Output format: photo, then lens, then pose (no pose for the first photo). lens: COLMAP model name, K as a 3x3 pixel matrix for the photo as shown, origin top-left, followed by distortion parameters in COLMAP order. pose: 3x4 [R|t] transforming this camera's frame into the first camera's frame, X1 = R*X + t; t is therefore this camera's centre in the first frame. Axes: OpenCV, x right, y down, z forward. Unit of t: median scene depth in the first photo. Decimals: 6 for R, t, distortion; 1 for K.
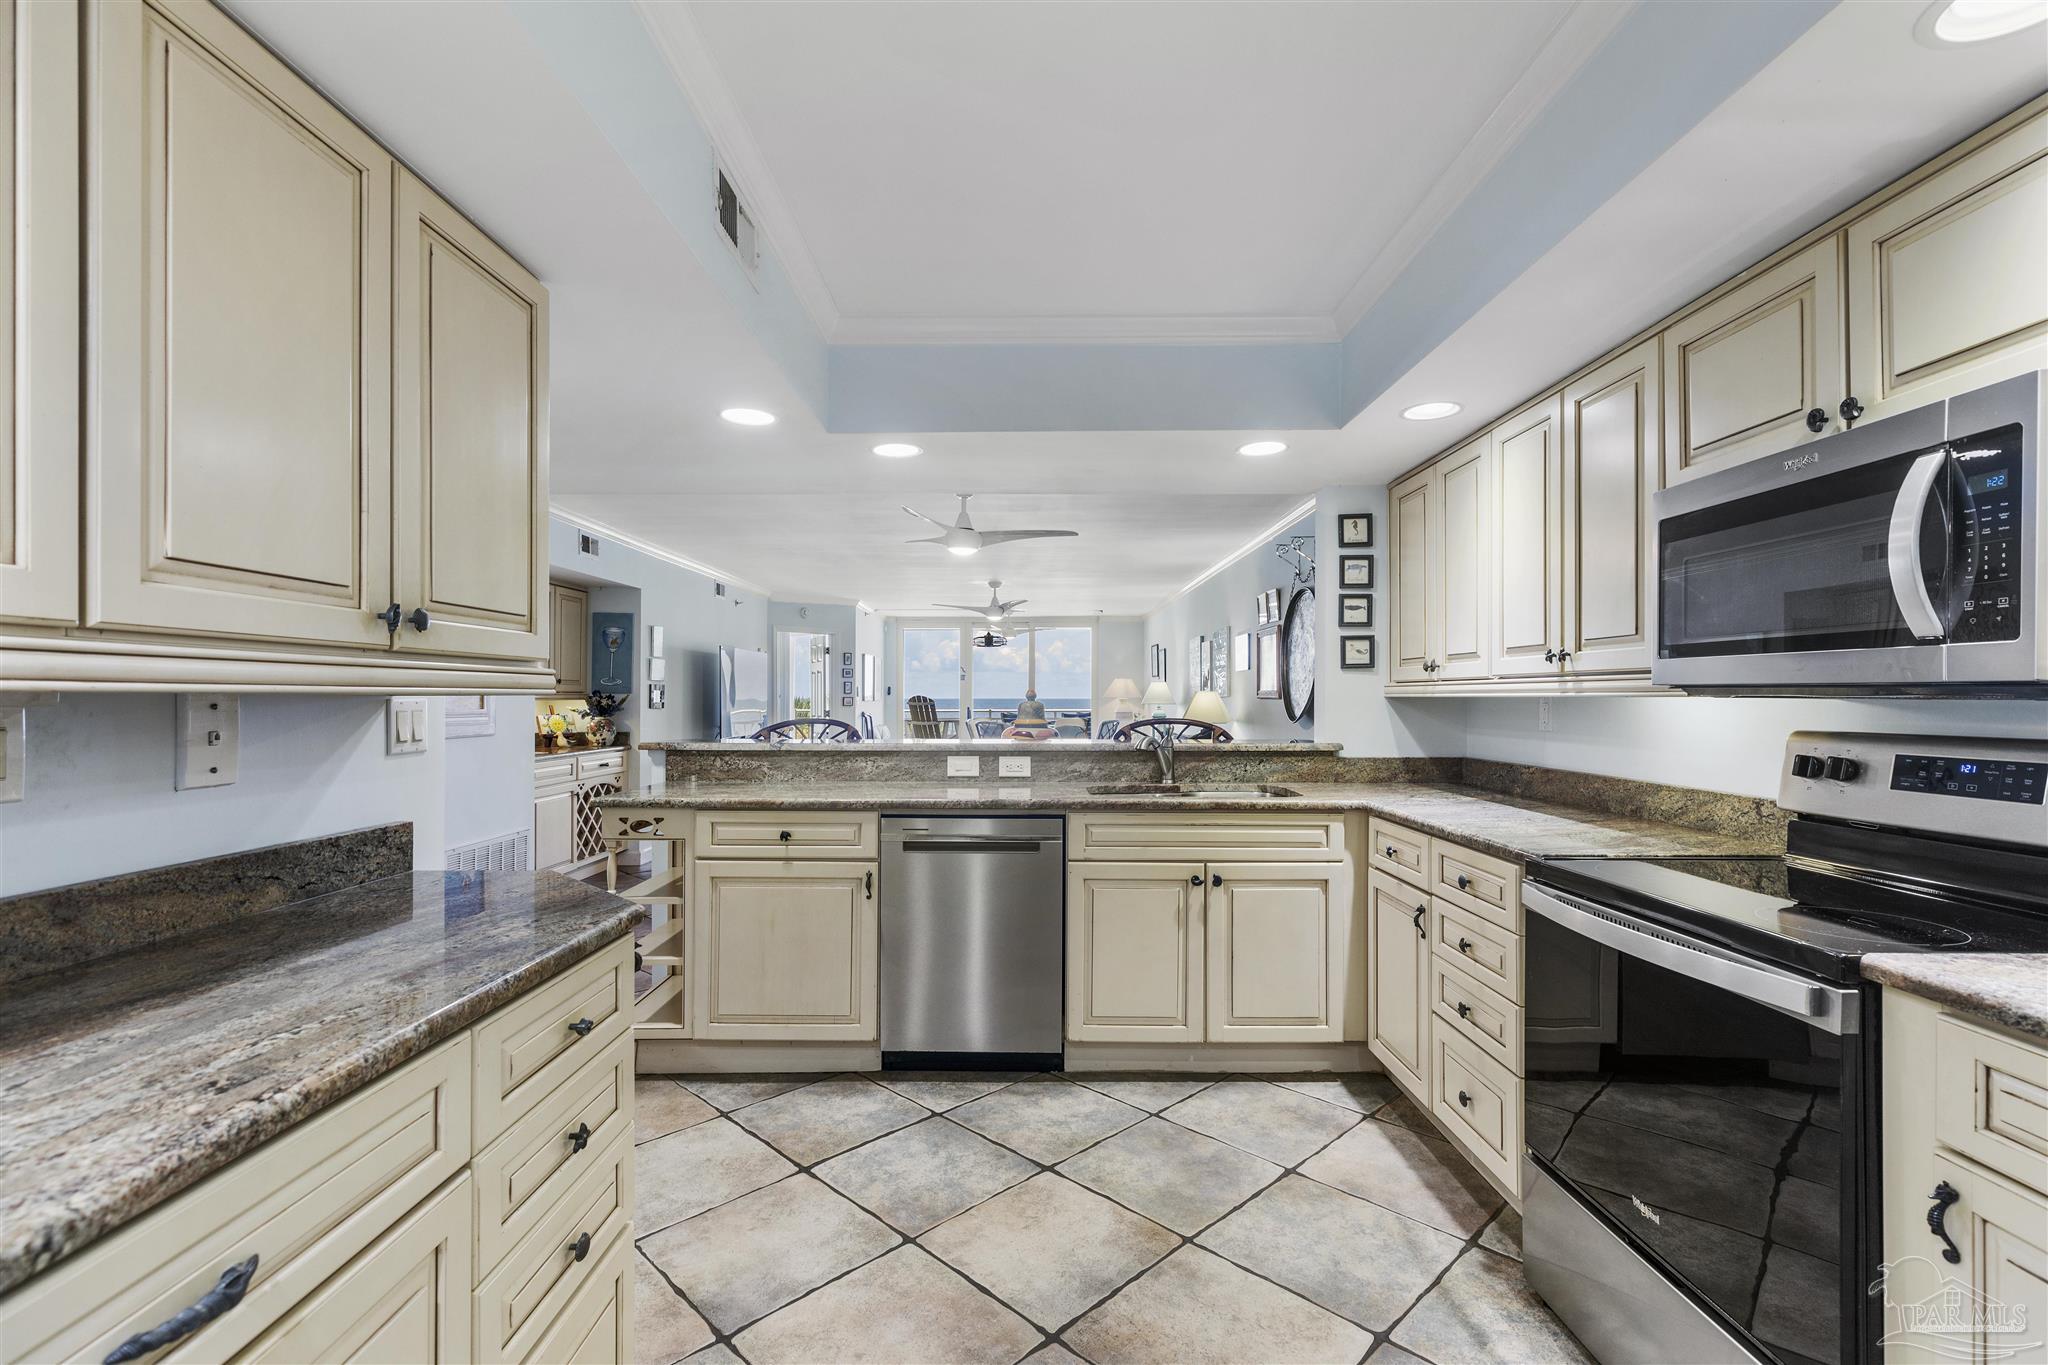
lens RADIAL K [[924.5, 0, 1025.4], [0, 924.5, 685.5], [0, 0, 1]] dist [0.000893, -0.000848]
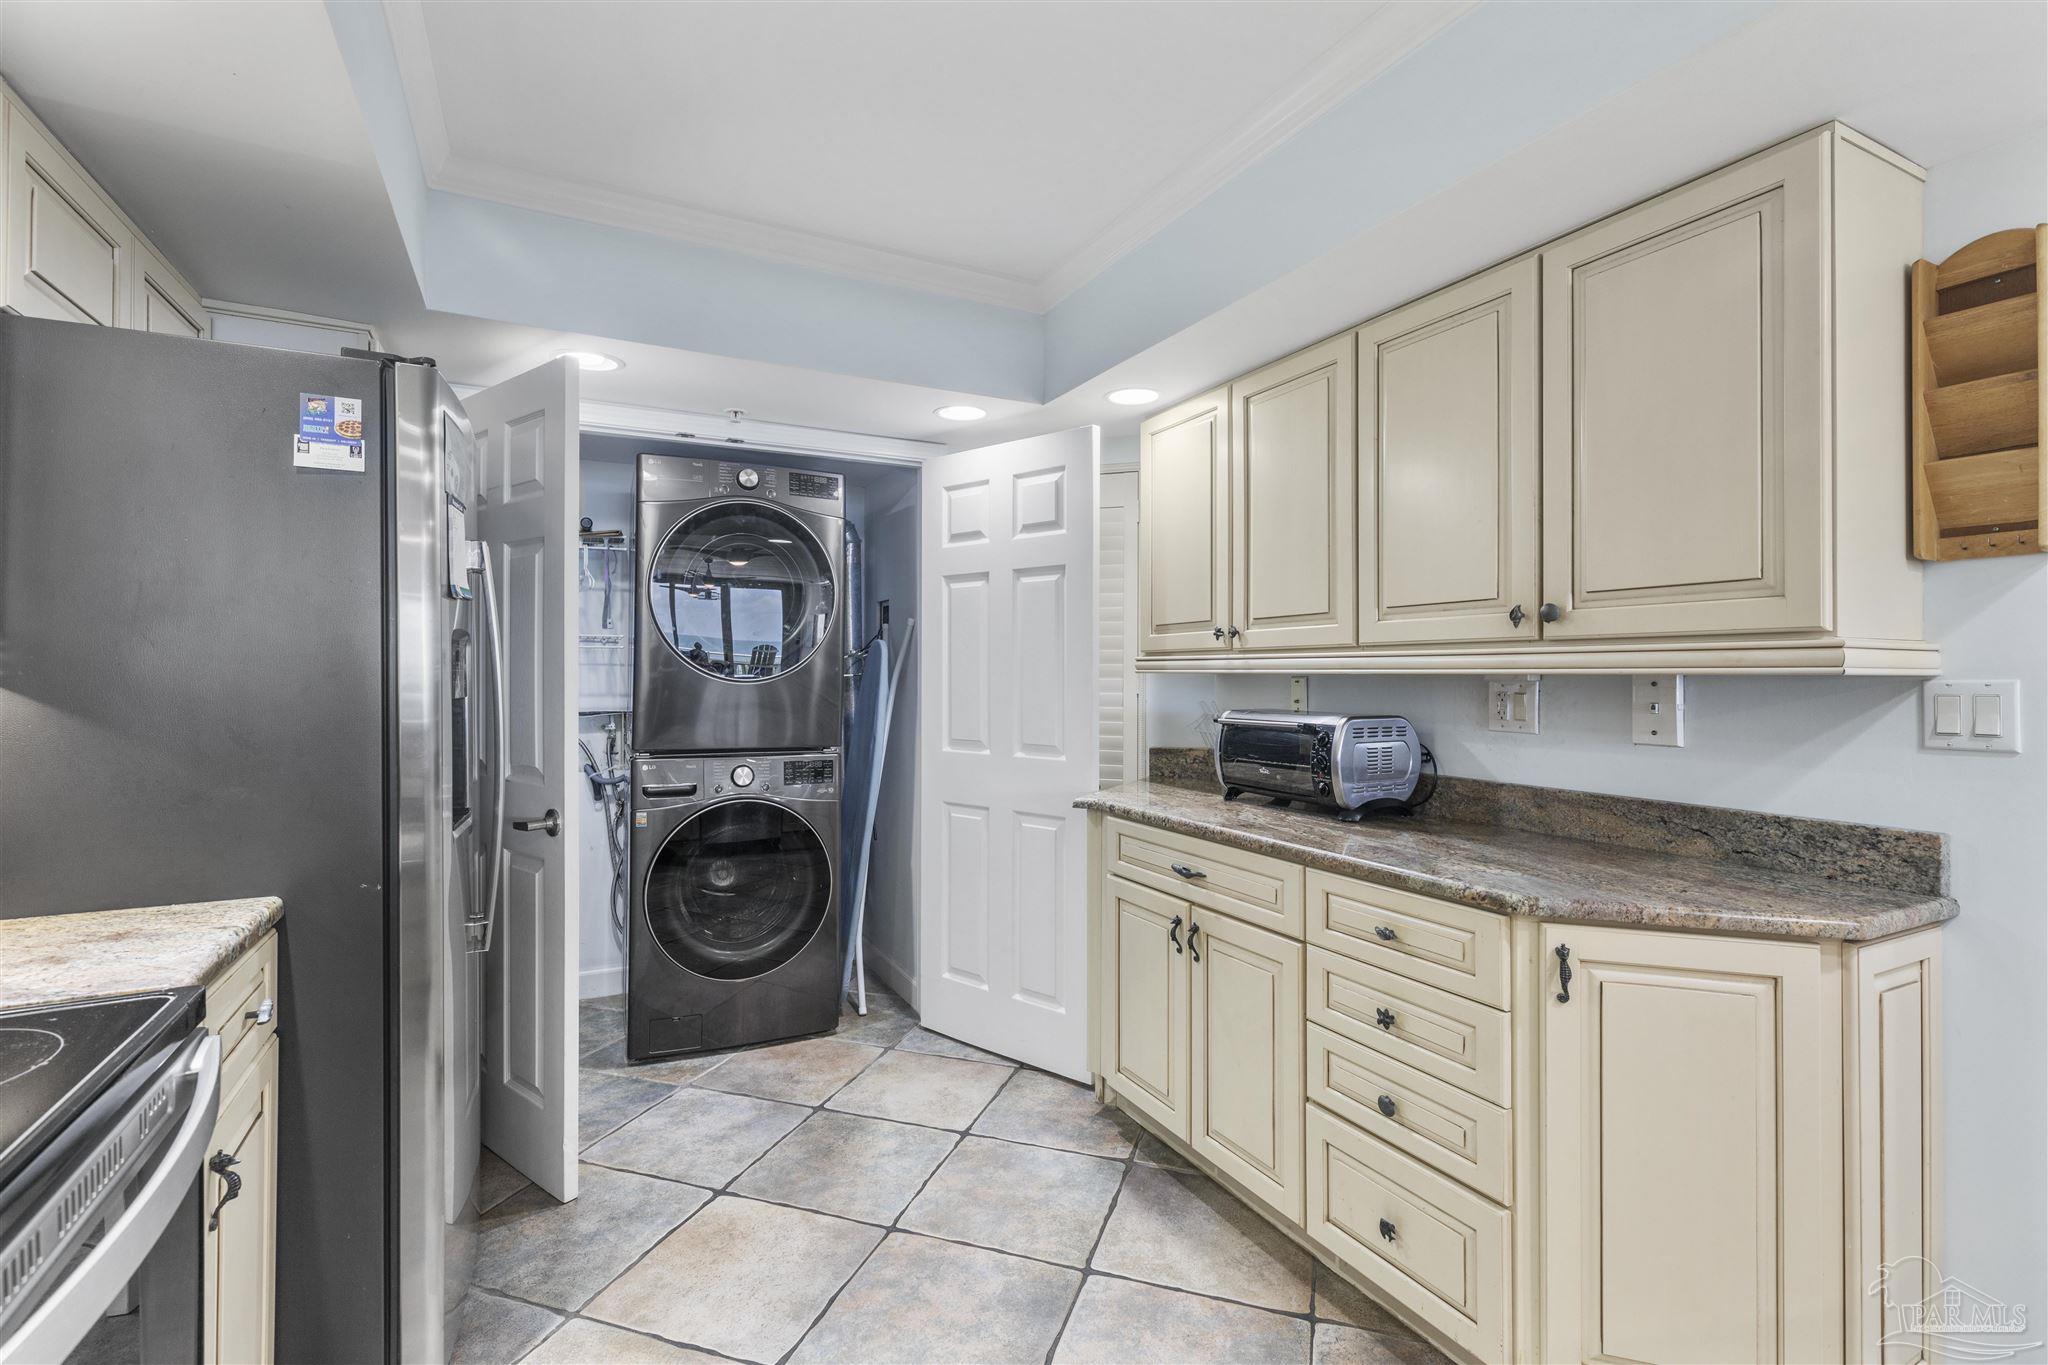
lens RADIAL K [[924.5, 0, 1019.2], [0, 924.5, 677.2], [0, 0, 1]] dist [0.000893, -0.000848]
pose [[-0.883481, 0.001465, -0.468464, 0.455192], [0.004236, 0.999979, -0.004862, 0.013389], [0.468447, -0.006280, -0.883469, 1.498754]]
